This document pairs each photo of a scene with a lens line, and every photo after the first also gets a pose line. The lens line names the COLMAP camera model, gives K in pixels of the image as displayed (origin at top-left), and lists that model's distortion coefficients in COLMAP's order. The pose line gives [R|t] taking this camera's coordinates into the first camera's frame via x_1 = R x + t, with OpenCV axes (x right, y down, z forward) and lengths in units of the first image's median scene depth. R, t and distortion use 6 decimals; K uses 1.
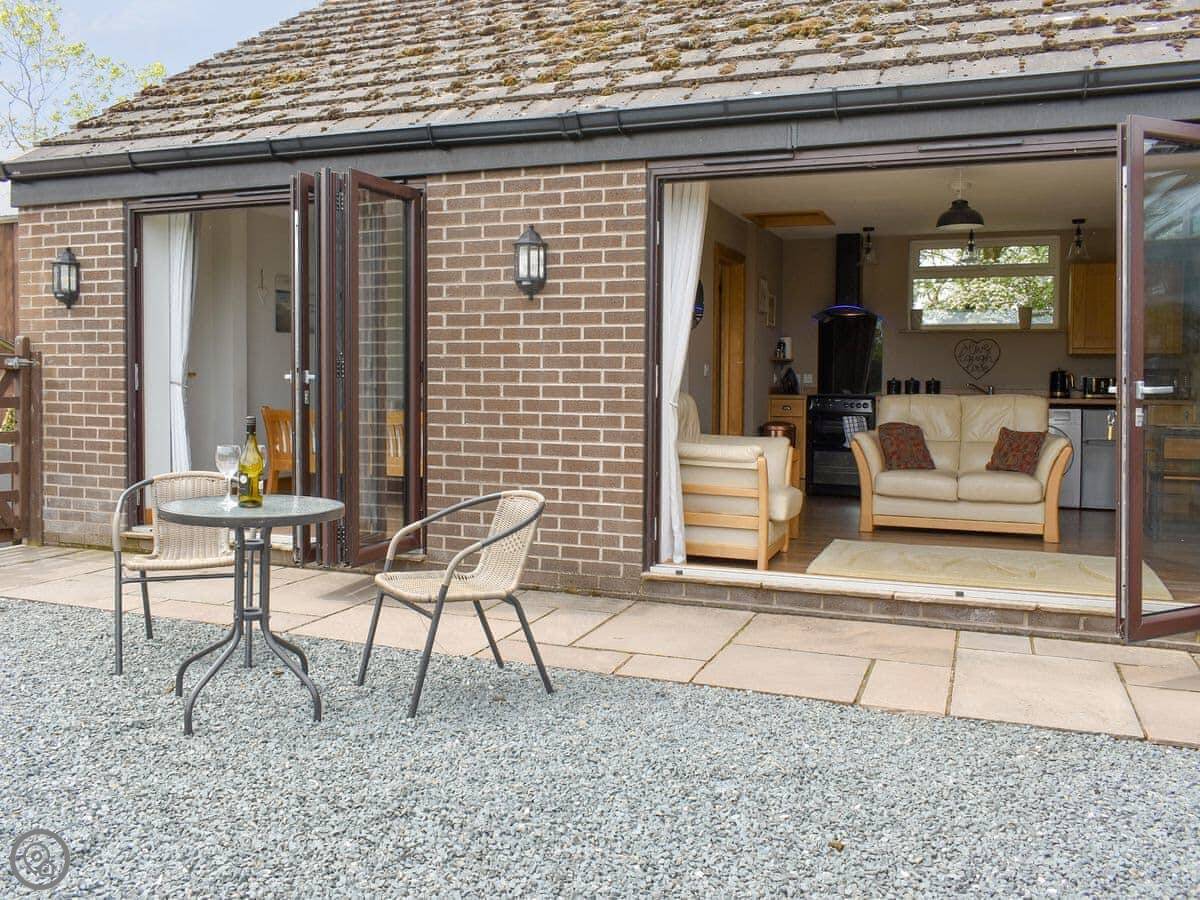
lens RADIAL K [[1056.9, 0, 597.4], [0, 1056.9, 407.1], [0, 0, 1]] dist [0.007423, 0.001564]
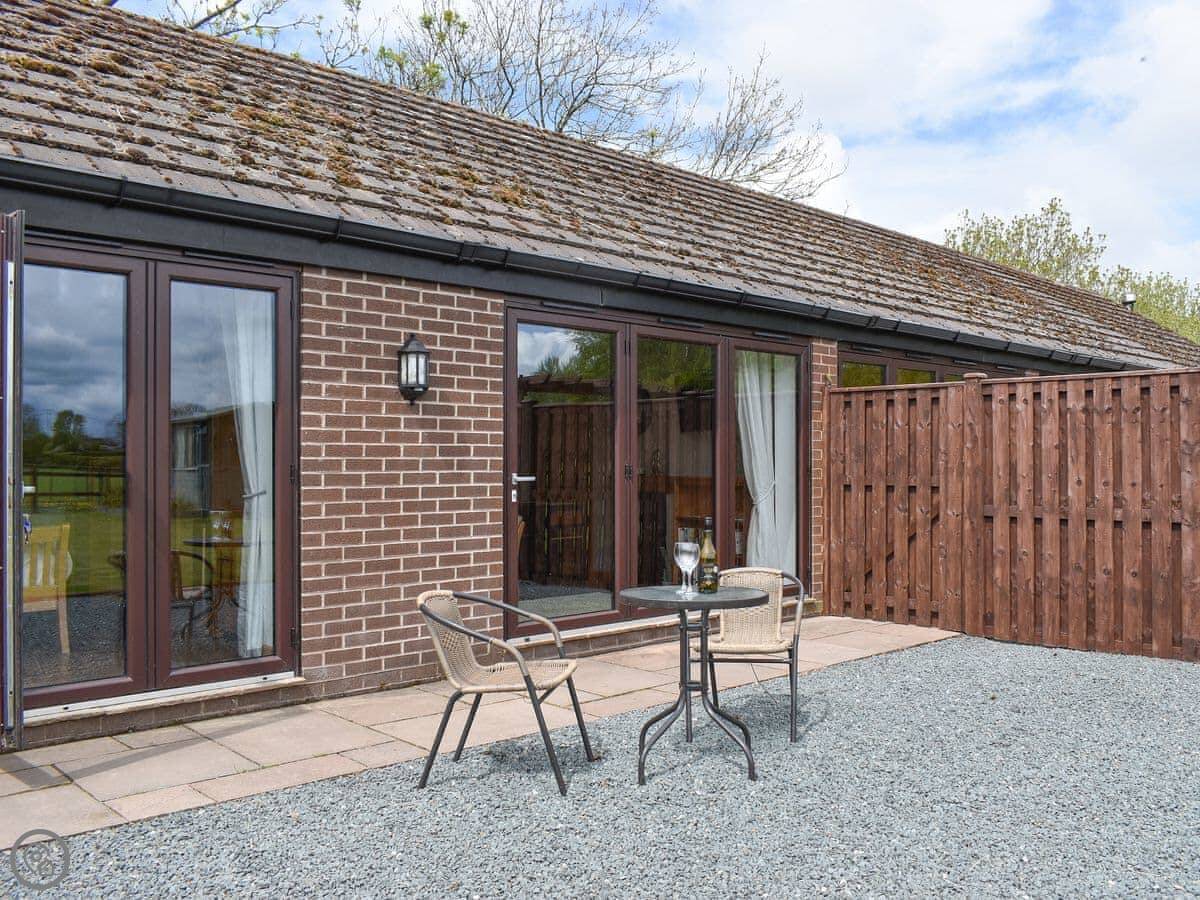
lens RADIAL K [[1009.5, 0, 645.9], [0, 1009.5, 465.2], [0, 0, 1]] dist [-0.010952, -0.001762]
pose [[0.419474, -0.005403, 0.907751, -0.871398], [0.039767, 0.999132, -0.012429, -0.020786], [-0.906896, 0.041312, 0.419324, 0.377678]]
